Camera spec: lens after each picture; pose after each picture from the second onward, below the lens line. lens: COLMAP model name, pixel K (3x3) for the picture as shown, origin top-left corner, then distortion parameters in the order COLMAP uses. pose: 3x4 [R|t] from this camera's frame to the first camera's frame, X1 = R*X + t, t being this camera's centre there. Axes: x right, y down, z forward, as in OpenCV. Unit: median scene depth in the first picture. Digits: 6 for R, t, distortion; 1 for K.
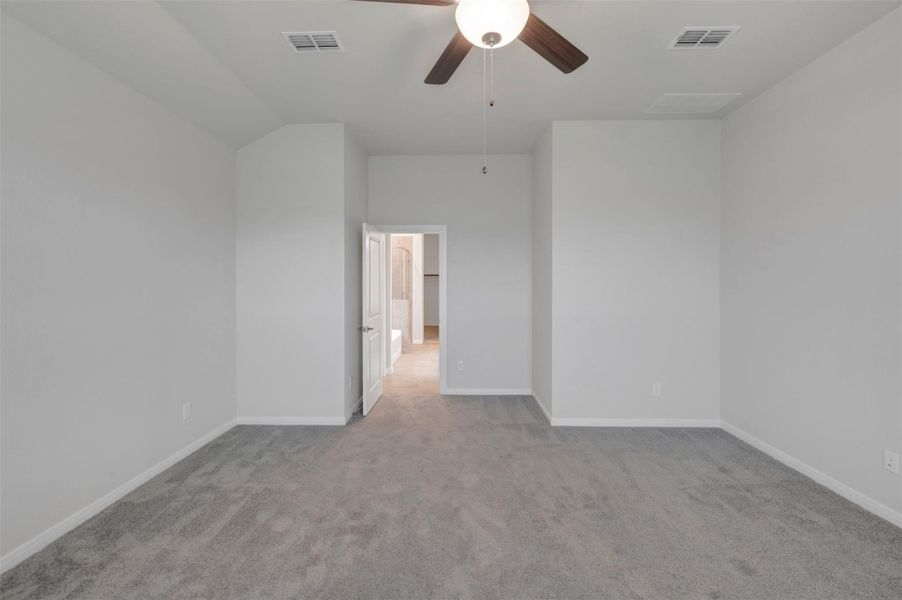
lens RADIAL K [[360.3, 0, 453.3], [0, 360.3, 285.7], [0, 0, 1]] dist [-0.000046, -0.000109]
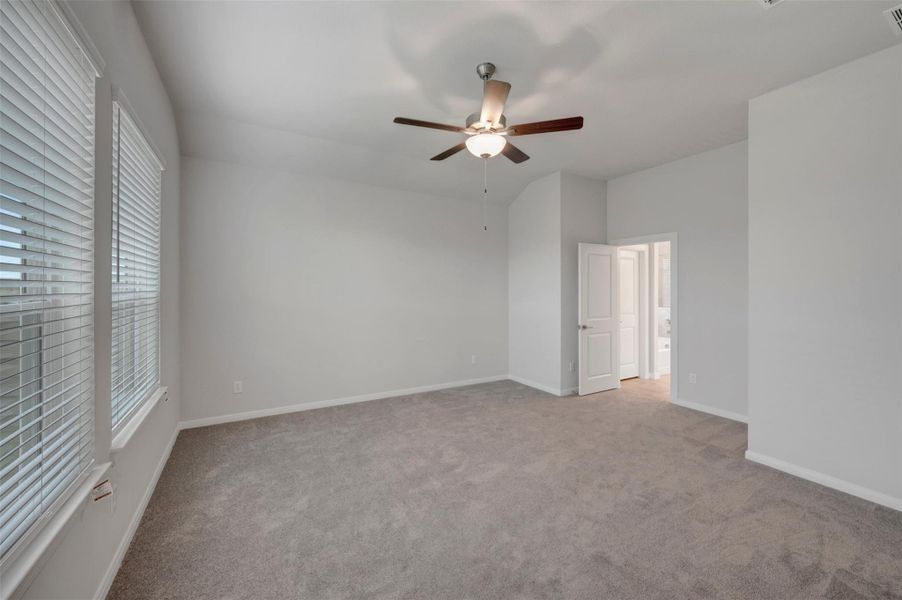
lens RADIAL K [[358.0, 0, 453.5], [0, 358.0, 292.3], [0, 0, 1]] dist [0.000259, -0.000025]
pose [[0.516716, 0.005333, -0.856140, 0.696566], [-0.008725, 0.999961, 0.000963, 0.001587], [0.856112, 0.006972, 0.516743, -0.034447]]
